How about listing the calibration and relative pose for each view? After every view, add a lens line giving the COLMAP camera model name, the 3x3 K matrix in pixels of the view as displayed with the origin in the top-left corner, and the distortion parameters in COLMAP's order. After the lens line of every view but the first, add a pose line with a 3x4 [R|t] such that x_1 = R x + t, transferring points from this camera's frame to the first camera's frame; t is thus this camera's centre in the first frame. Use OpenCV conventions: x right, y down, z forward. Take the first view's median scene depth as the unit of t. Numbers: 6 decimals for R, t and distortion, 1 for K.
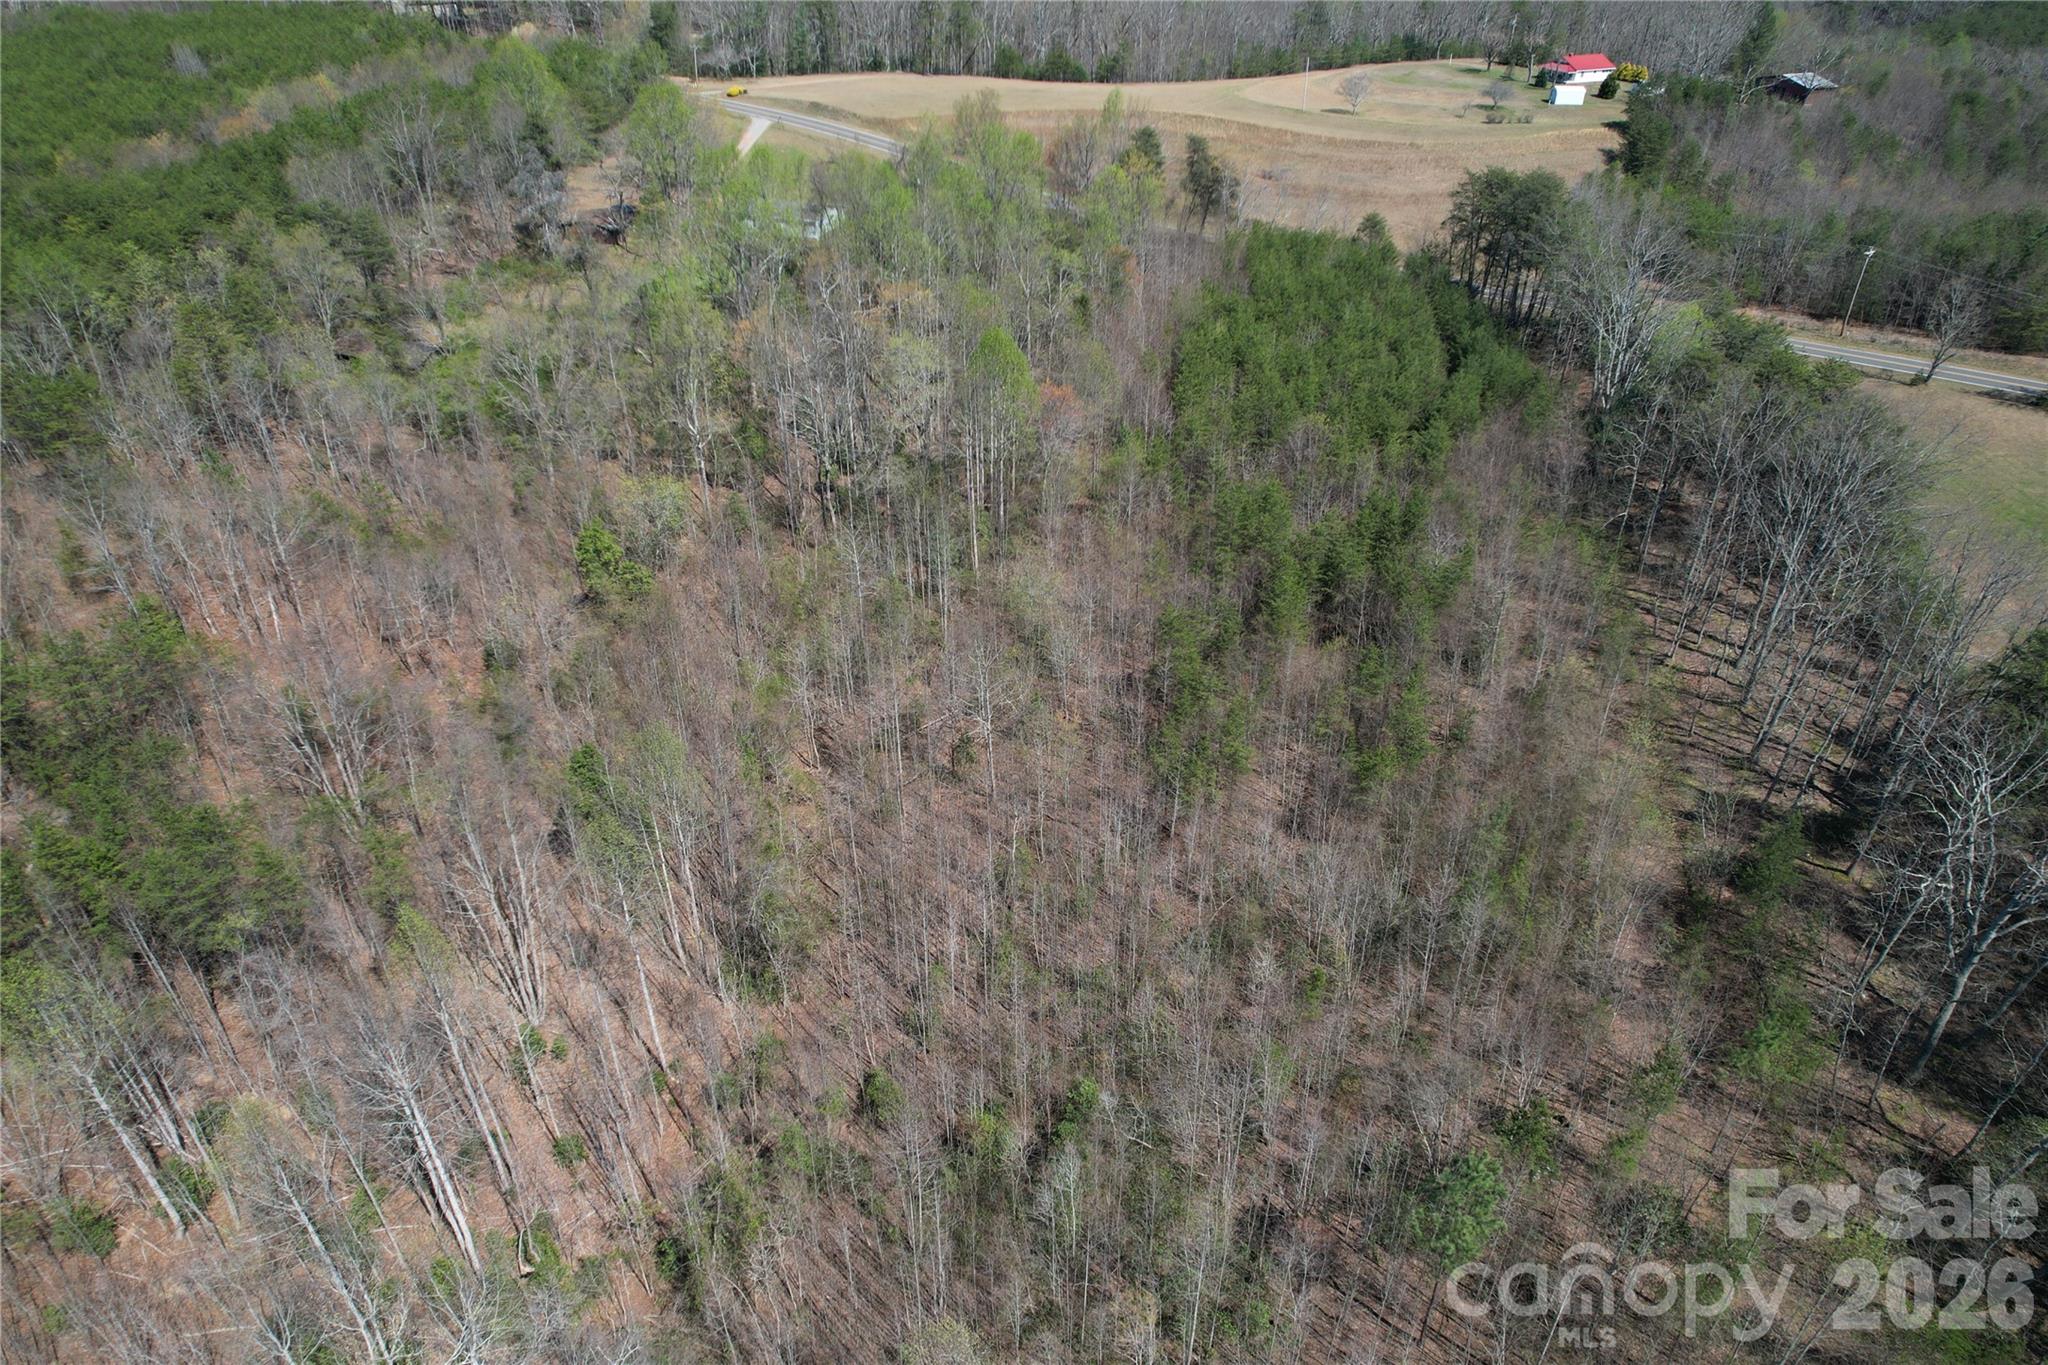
lens RADIAL K [[1300.4, 0, 1033.6], [0, 1300.4, 690.9], [0, 0, 1]] dist [-0.084765, 0.080516]
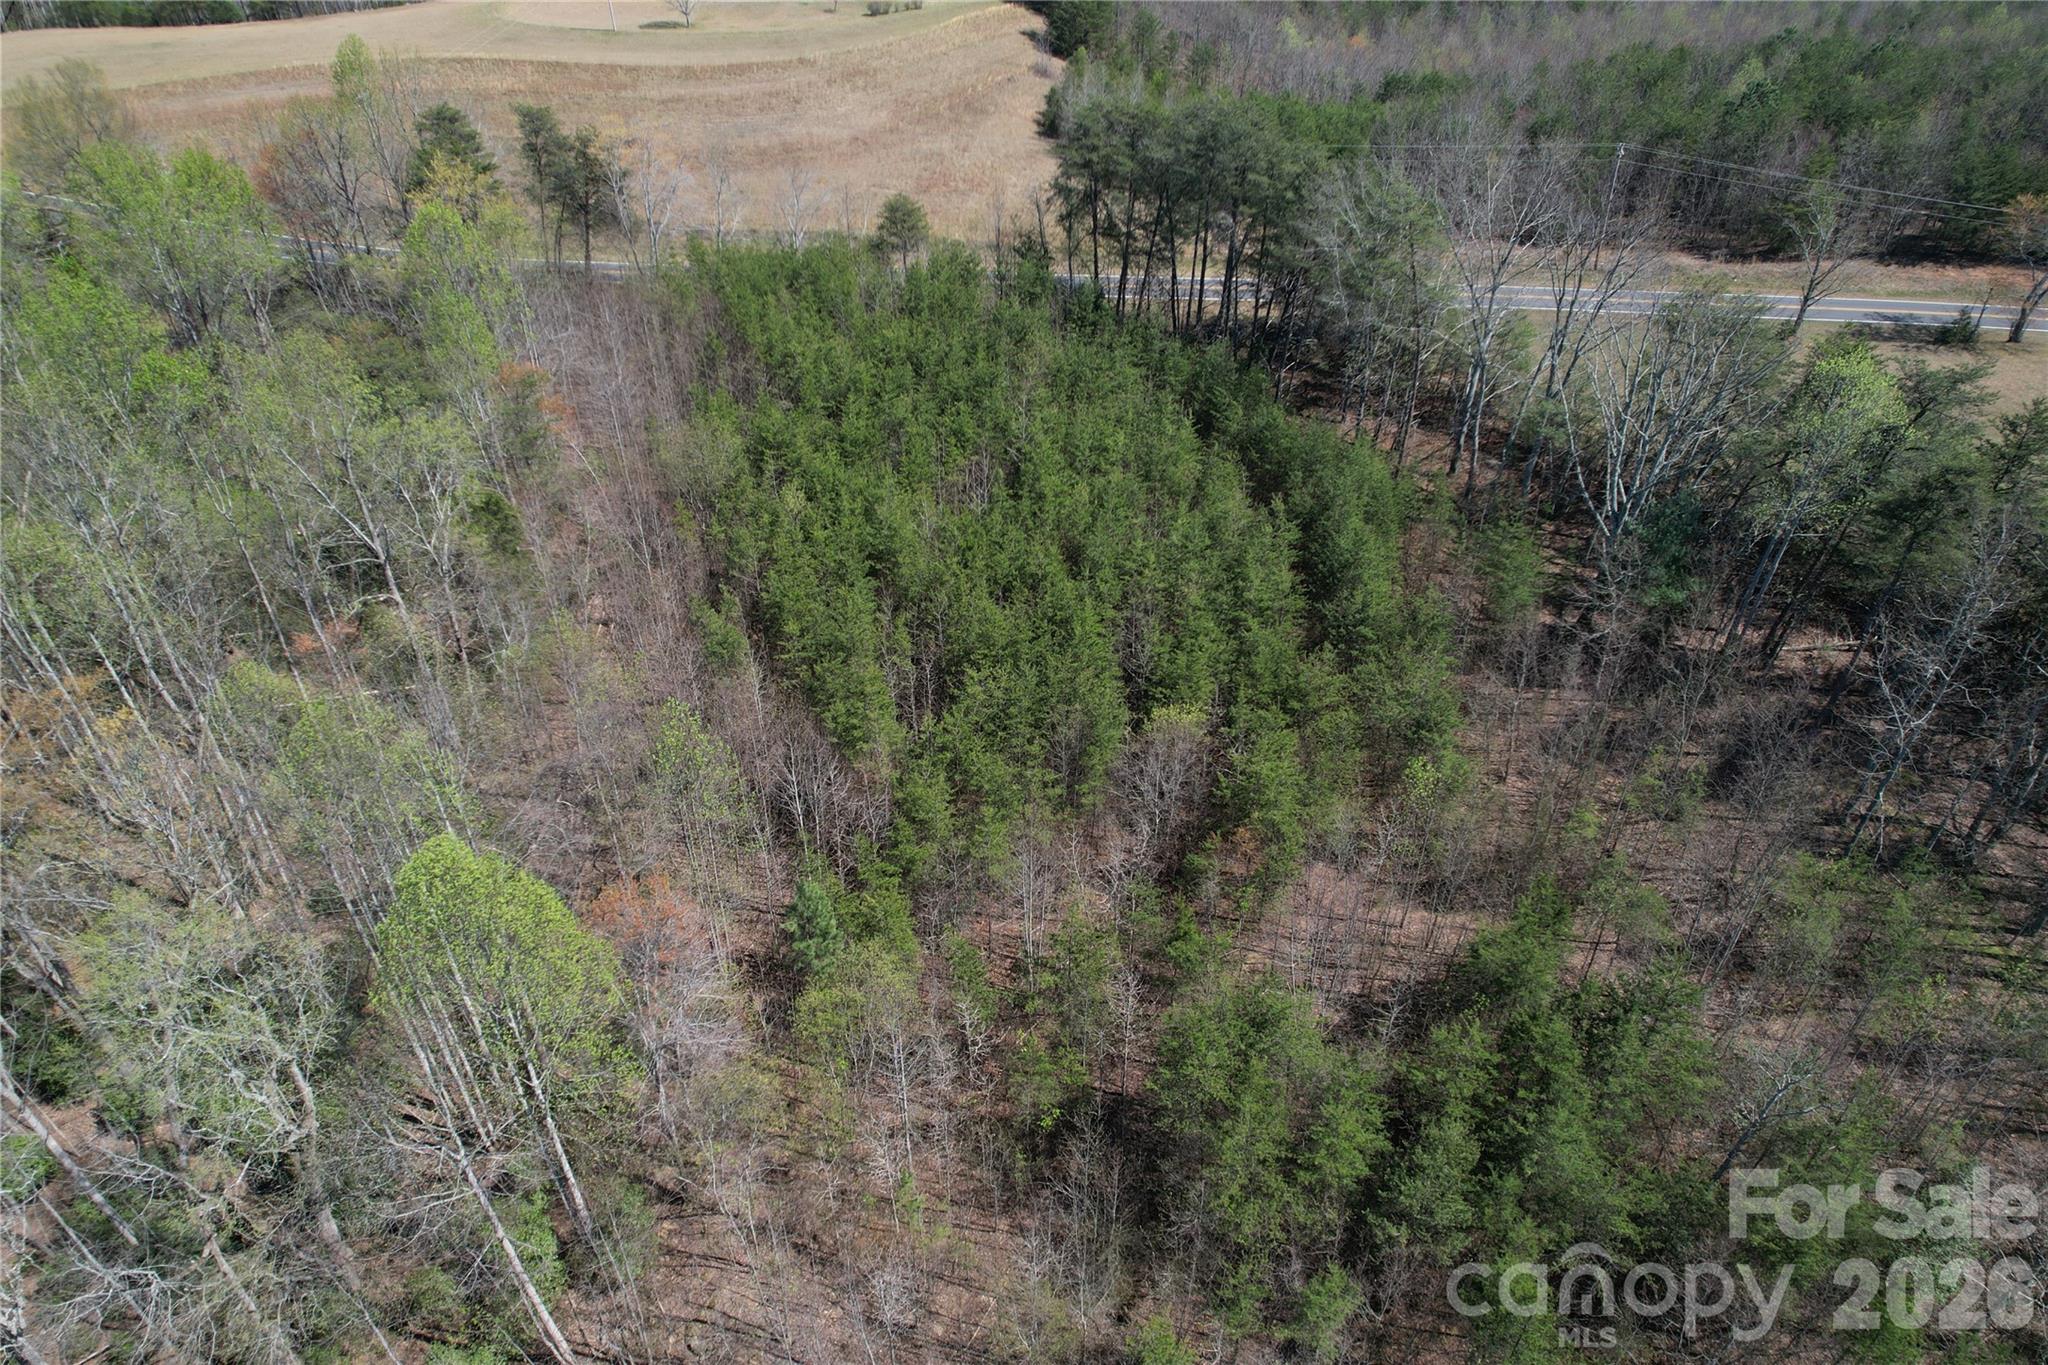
lens RADIAL K [[1300.4, 0, 1033.6], [0, 1300.4, 690.9], [0, 0, 1]] dist [-0.084765, 0.080516]
pose [[0.840323, -0.334586, 0.426507, -0.013637], [0.303675, 0.942300, 0.140901, -0.176564], [-0.449041, 0.011118, 0.893442, 0.348977]]
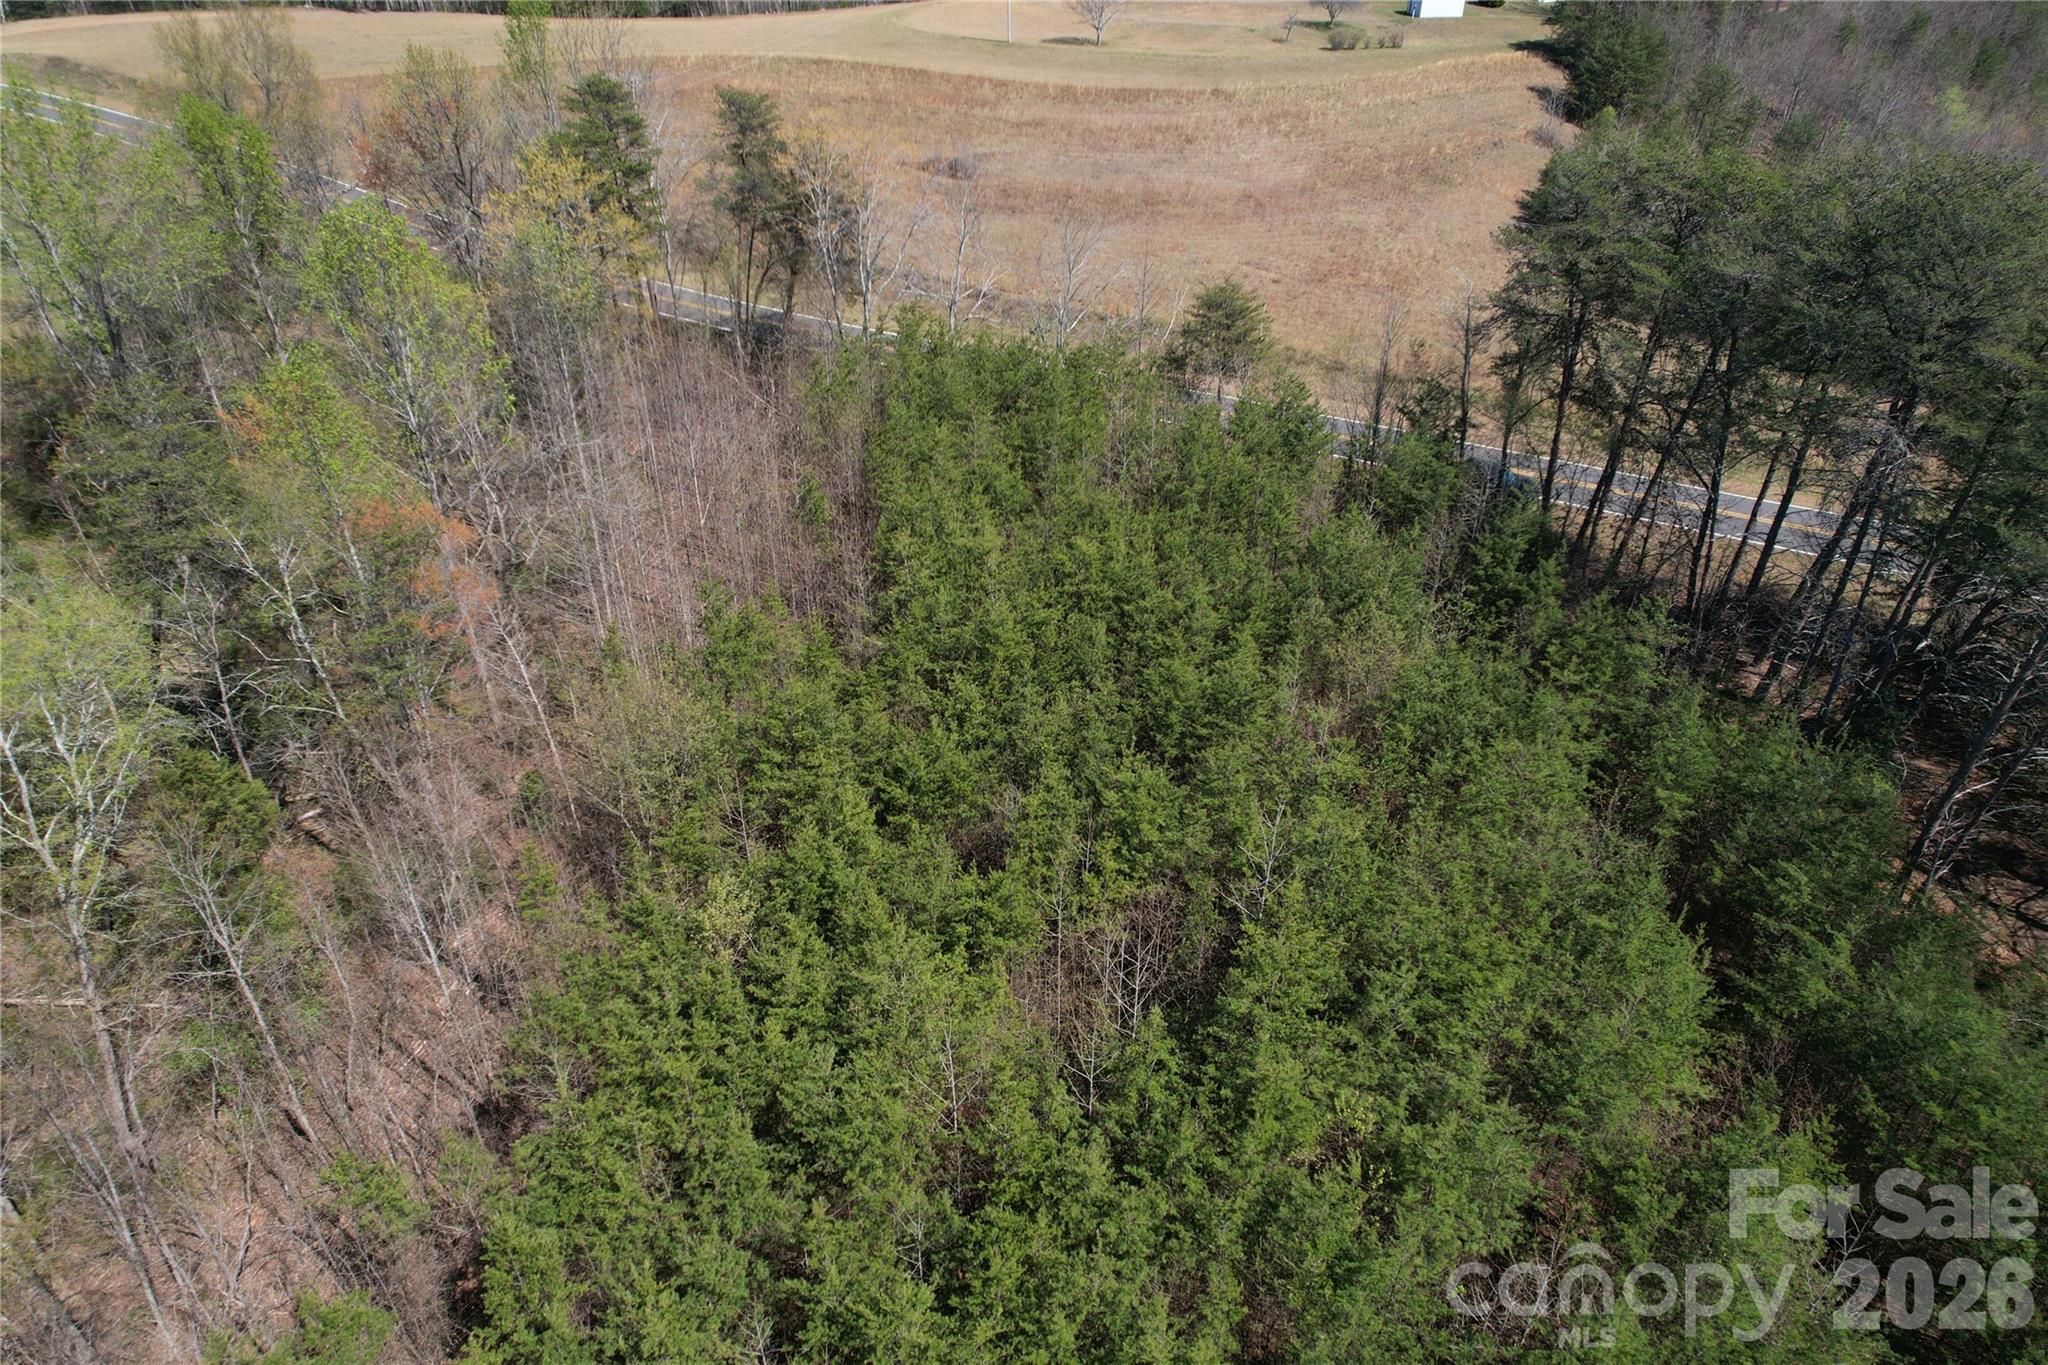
lens RADIAL K [[1300.4, 0, 1033.6], [0, 1300.4, 690.9], [0, 0, 1]] dist [-0.084765, 0.080516]
pose [[0.979425, -0.116193, 0.165000, 0.114625], [0.112845, 0.993173, 0.029554, -0.223749], [-0.167308, -0.010326, 0.985851, 0.530823]]
